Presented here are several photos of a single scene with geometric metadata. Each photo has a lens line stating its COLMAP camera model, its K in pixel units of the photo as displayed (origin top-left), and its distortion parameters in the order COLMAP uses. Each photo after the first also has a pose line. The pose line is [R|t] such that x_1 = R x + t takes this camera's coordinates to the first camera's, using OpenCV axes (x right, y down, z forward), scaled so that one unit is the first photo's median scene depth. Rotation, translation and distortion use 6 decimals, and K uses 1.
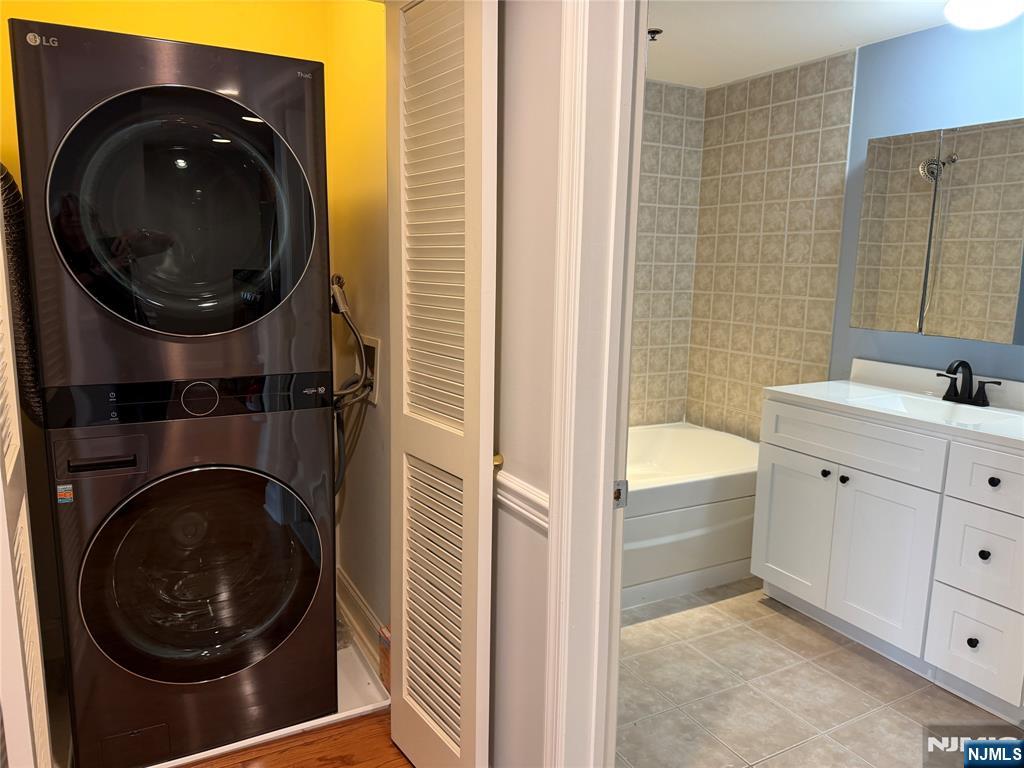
lens RADIAL K [[721.8, 0, 515.6], [0, 721.8, 385.4], [0, 0, 1]] dist [0.055602, -0.085794]
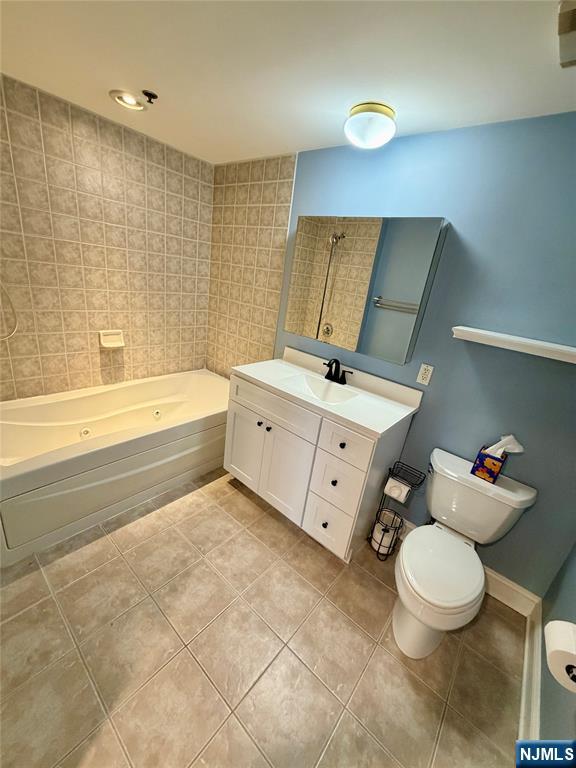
lens RADIAL K [[304.6, 0, 288.0], [0, 304.6, 384.0], [0, 0, 1]] dist [-0.000808, -0.000302]
pose [[0.930875, -0.020477, 0.364763, 0.195574], [-0.055697, 0.978803, 0.197087, -0.097295], [-0.361066, -0.203780, 0.910003, 0.295844]]
